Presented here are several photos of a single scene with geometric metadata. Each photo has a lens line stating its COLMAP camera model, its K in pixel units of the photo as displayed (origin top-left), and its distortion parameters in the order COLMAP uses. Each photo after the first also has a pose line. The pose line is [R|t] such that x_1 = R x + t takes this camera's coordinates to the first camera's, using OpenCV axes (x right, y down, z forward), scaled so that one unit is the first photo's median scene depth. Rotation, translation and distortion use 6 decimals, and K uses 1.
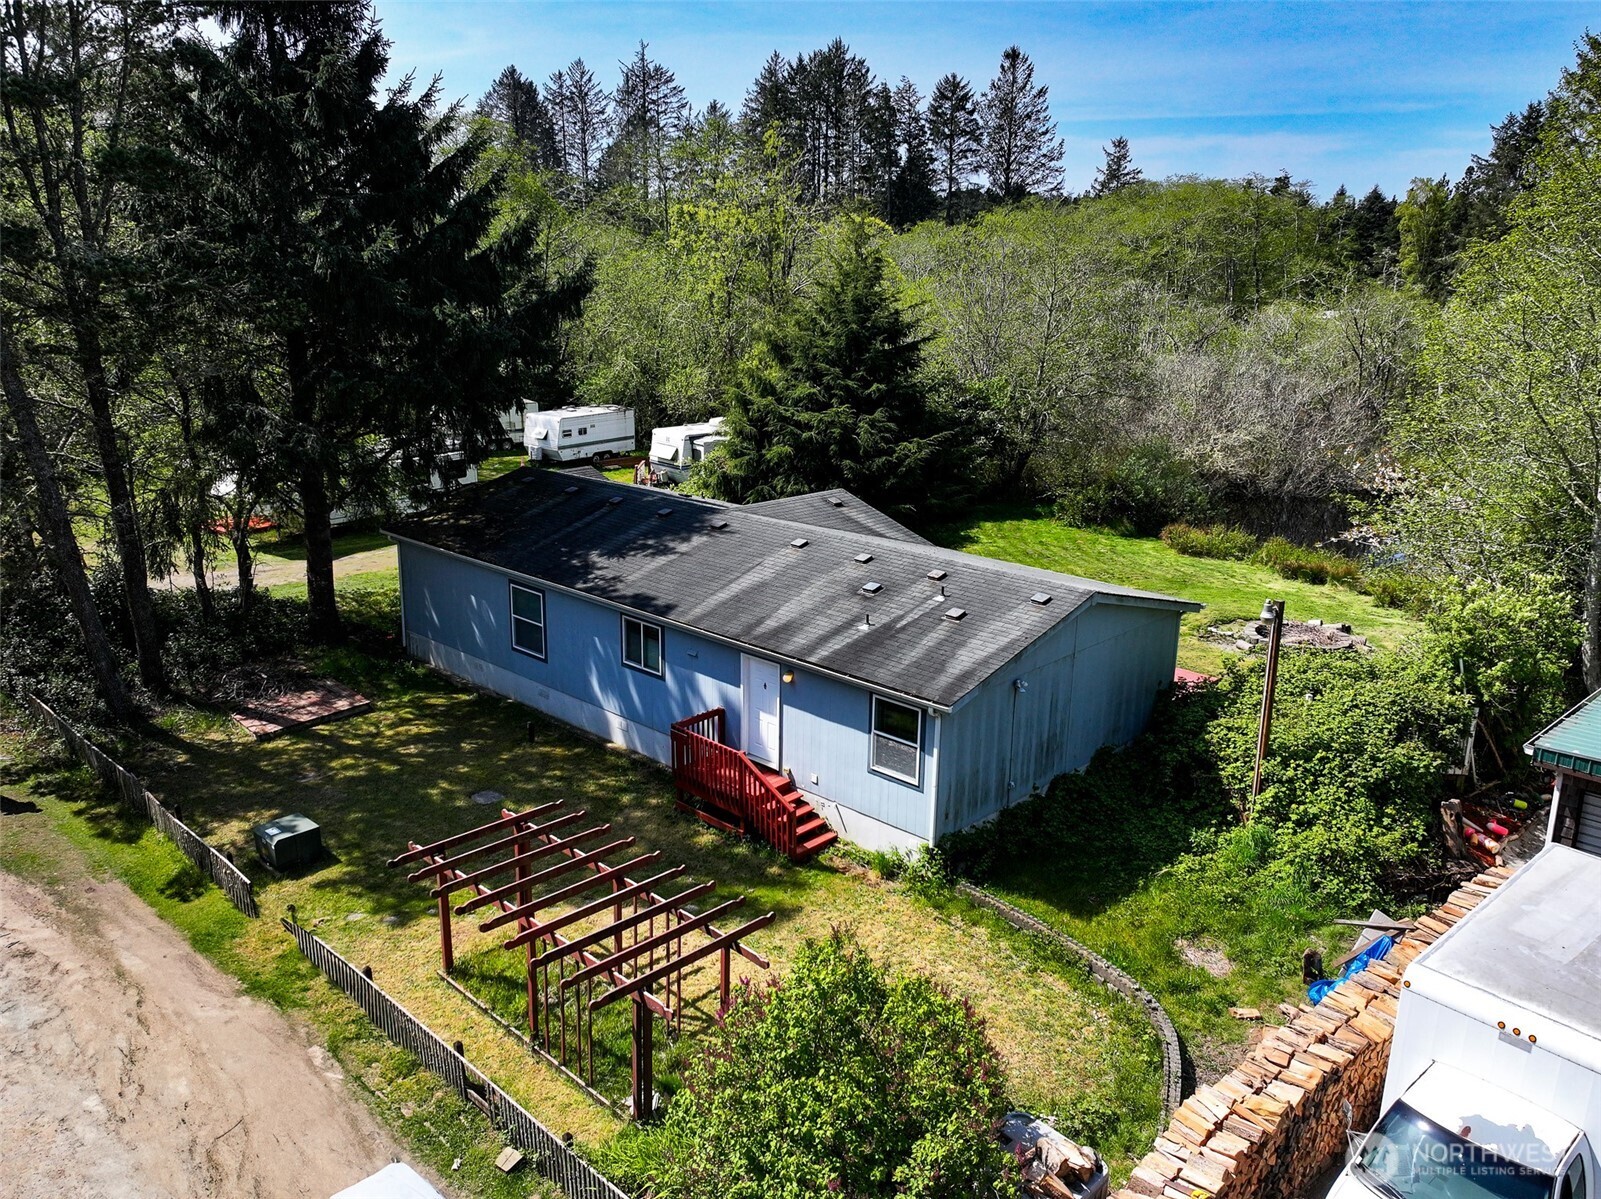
lens RADIAL K [[1285.7, 0, 774.5], [0, 1285.7, 601.9], [0, 0, 1]] dist [0.019242, -0.031964]
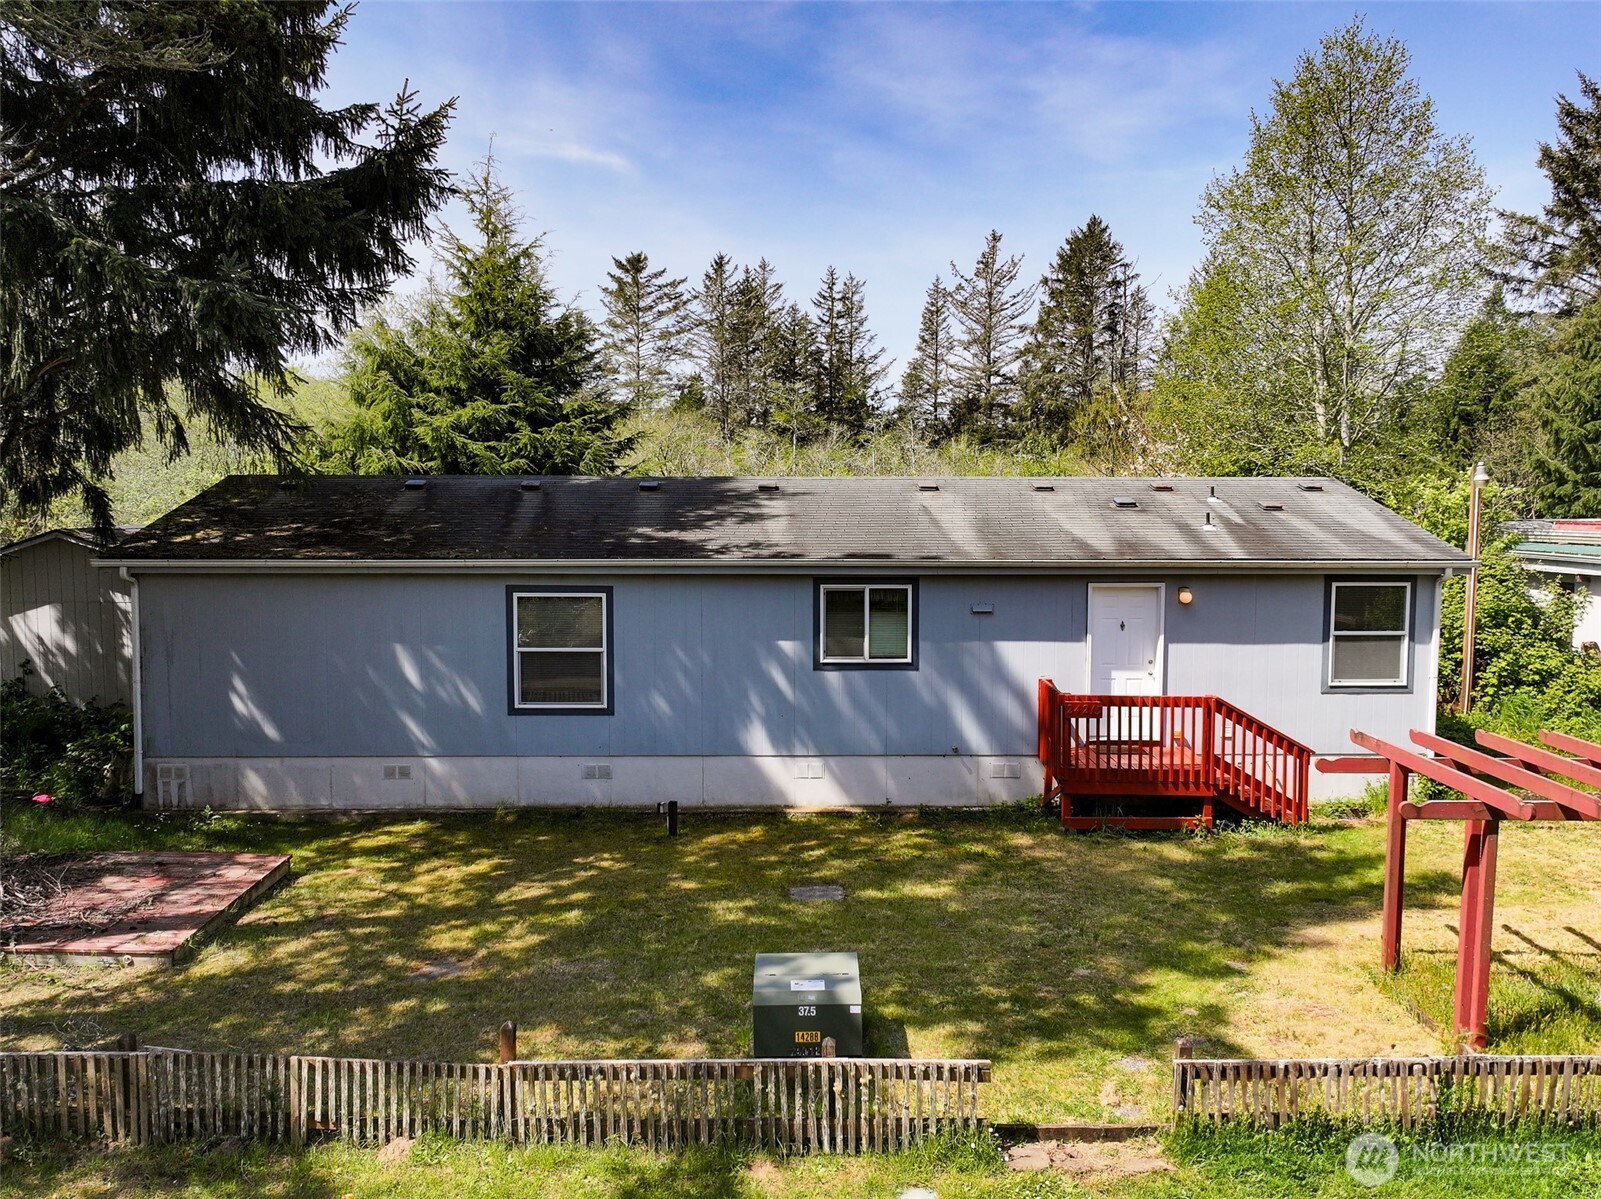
lens RADIAL K [[1285.7, 0, 768.2], [0, 1285.7, 596.9], [0, 0, 1]] dist [0.019242, -0.031964]
pose [[0.715295, -0.075762, 0.694704, -0.557845], [0.201003, 0.974401, -0.100696, 0.071365], [-0.669292, 0.211665, 0.712213, 0.540802]]
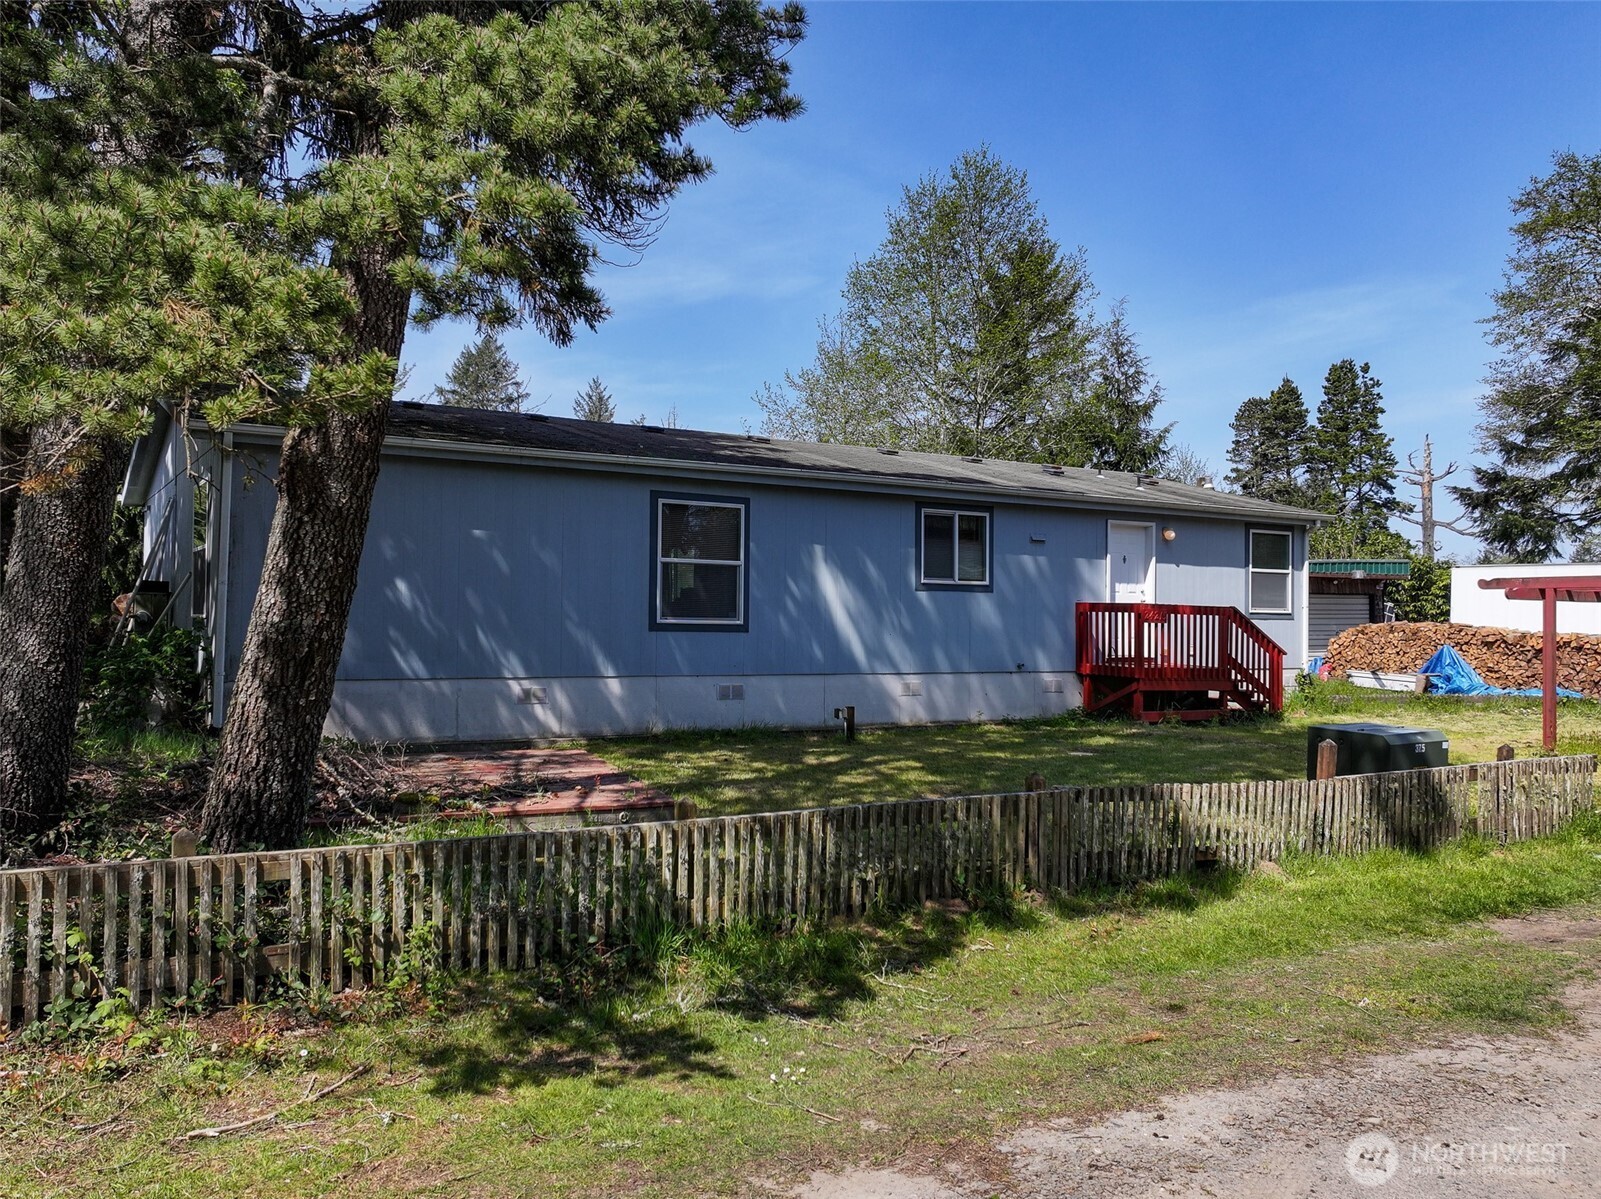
lens RADIAL K [[1285.7, 0, 751.9], [0, 1285.7, 608.0], [0, 0, 1]] dist [0.019242, -0.031964]
pose [[0.280918, -0.003204, 0.959726, -0.756171], [0.253193, 0.964815, -0.070891, 0.081487], [-0.925731, 0.262911, 0.271845, 0.875746]]
